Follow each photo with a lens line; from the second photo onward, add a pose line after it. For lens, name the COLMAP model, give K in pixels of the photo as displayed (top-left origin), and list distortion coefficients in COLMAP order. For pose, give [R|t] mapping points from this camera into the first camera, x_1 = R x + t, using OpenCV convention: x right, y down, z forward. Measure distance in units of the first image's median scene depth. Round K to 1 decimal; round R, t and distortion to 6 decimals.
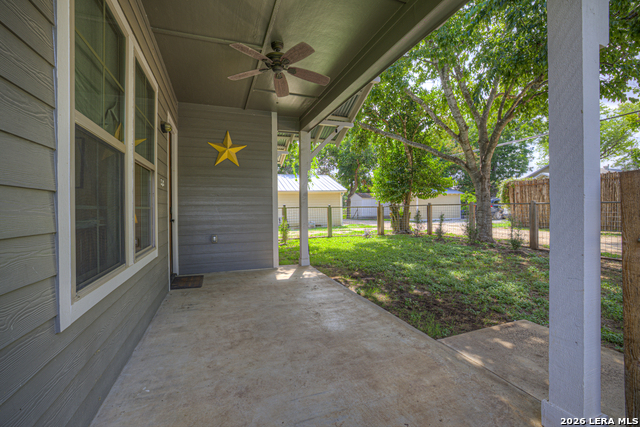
lens RADIAL K [[274.2, 0, 316.7], [0, 274.2, 209.8], [0, 0, 1]] dist [-0.047866, 0.018040]
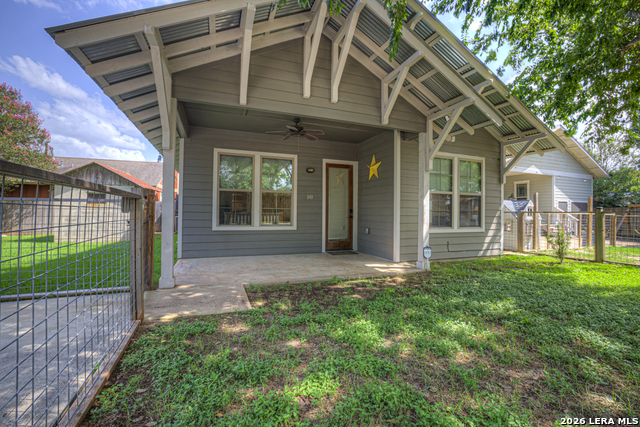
lens RADIAL K [[274.2, 0, 316.7], [0, 274.2, 209.8], [0, 0, 1]] dist [-0.047866, 0.018040]
pose [[-0.002842, -0.005398, -0.999981, 1.675117], [-0.017187, 0.999838, -0.005349, 0.010666], [0.999848, 0.017172, -0.002934, 1.139108]]
